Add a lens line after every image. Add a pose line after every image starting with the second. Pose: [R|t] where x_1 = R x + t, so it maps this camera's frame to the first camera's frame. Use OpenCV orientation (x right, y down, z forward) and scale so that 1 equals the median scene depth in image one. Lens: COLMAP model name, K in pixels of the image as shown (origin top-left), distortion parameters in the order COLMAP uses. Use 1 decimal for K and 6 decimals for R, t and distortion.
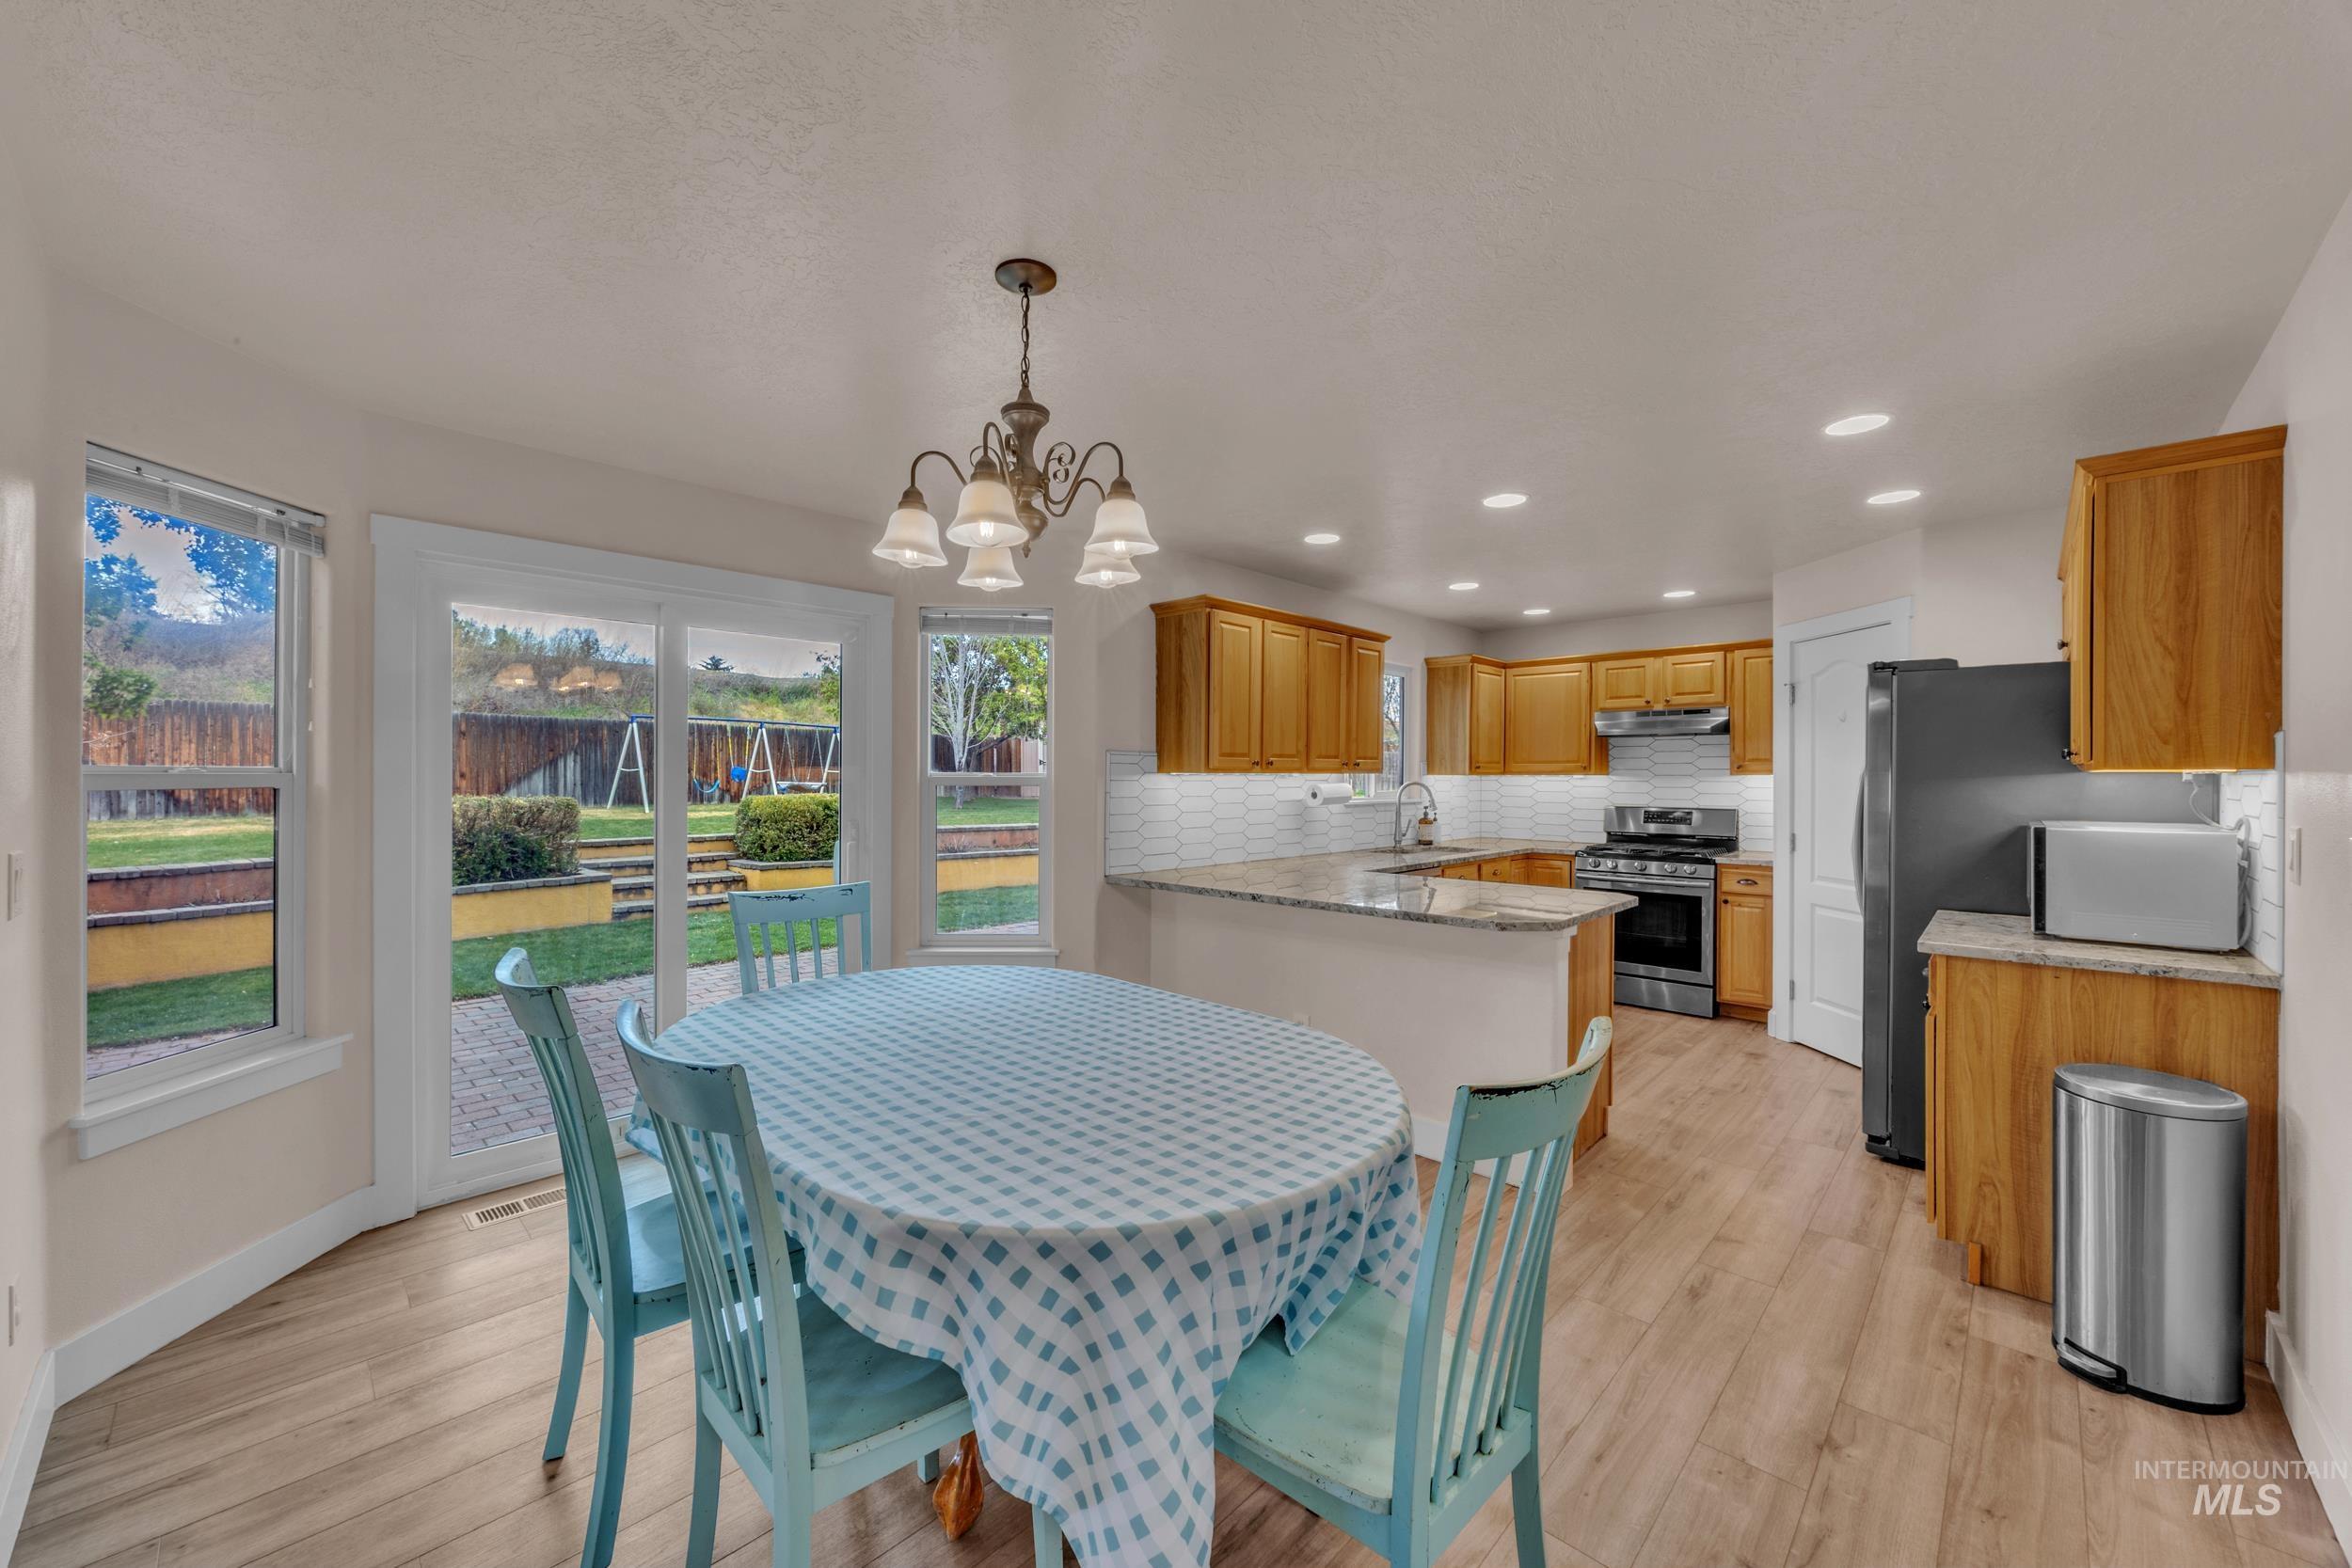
lens RADIAL K [[912.2, 0, 1169.7], [0, 912.2, 773.6], [0, 0, 1]] dist [-0.002689, 0.000237]
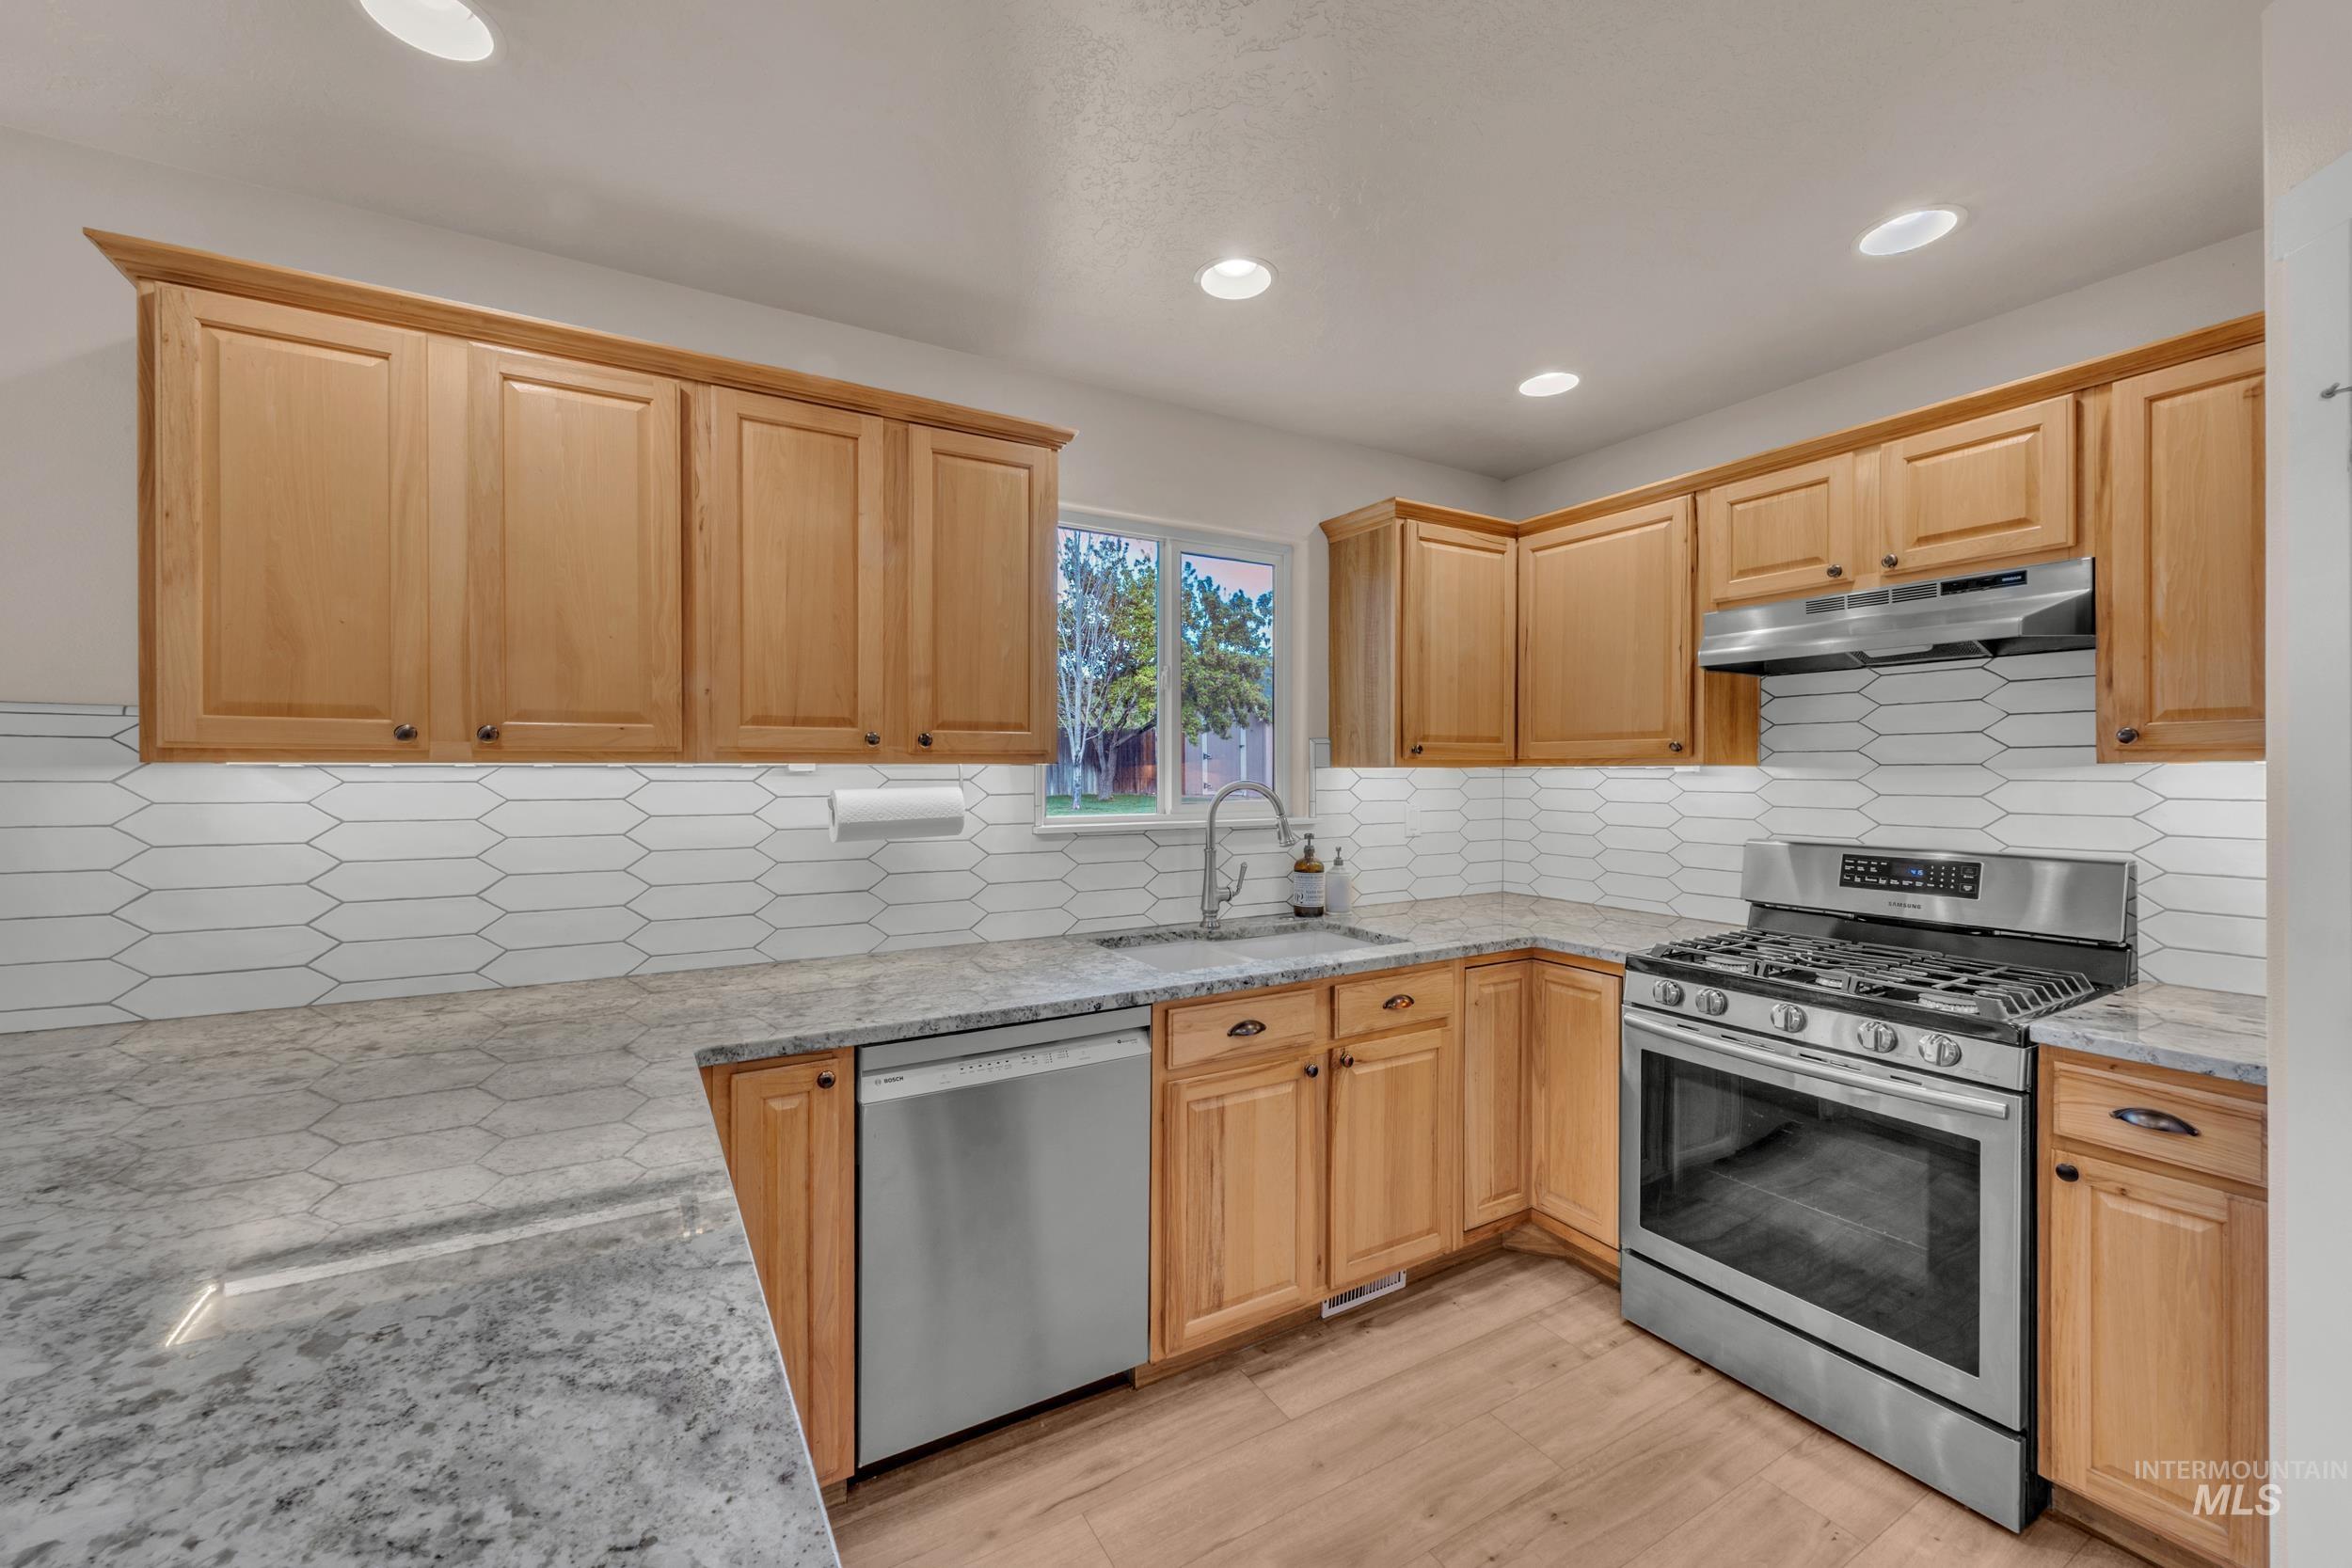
lens RADIAL K [[912.2, 0, 1171.2], [0, 912.2, 776.7], [0, 0, 1]] dist [-0.002689, 0.000237]
pose [[0.959706, -0.002116, -0.280999, 0.401339], [0.004020, 0.999973, 0.006202, 0.003656], [0.280978, -0.007082, 0.959688, 0.612336]]
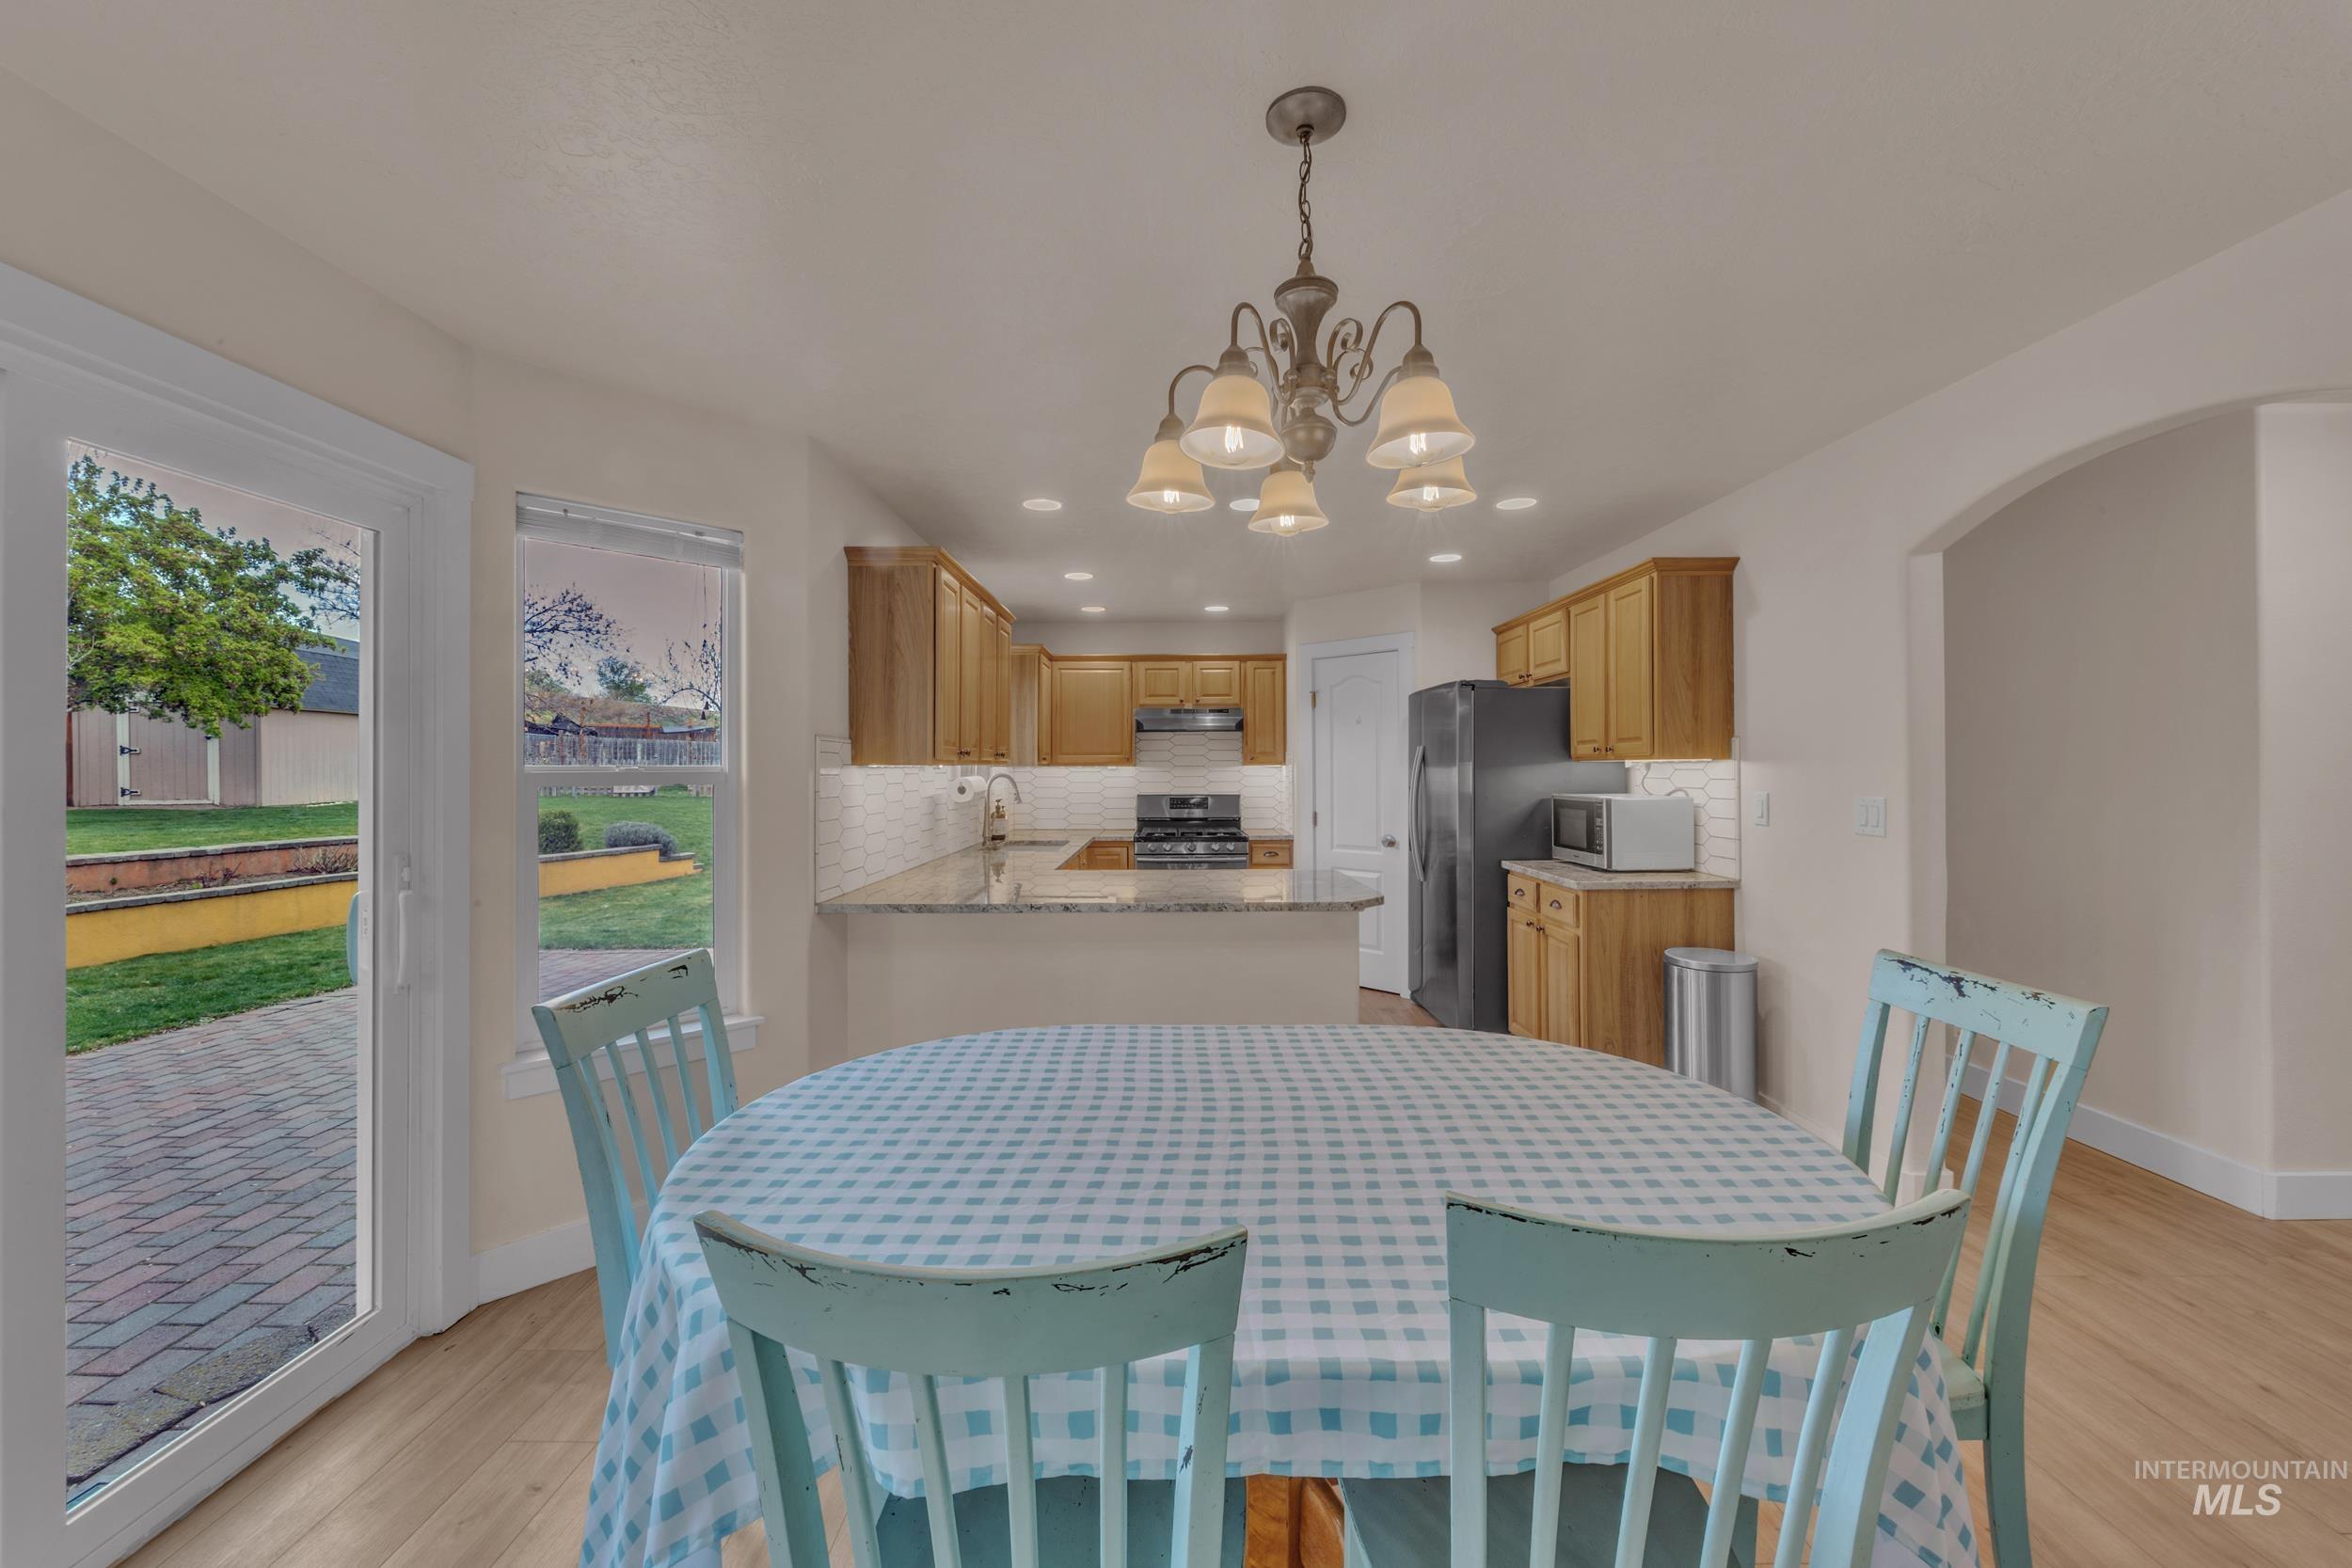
lens RADIAL K [[912.2, 0, 1182.2], [0, 912.2, 774.4], [0, 0, 1]] dist [-0.002689, 0.000237]
pose [[0.716827, -0.010895, 0.697166, -0.291607], [0.004449, 0.999929, 0.011051, -0.000136], [-0.697237, -0.004820, 0.716824, 0.205216]]
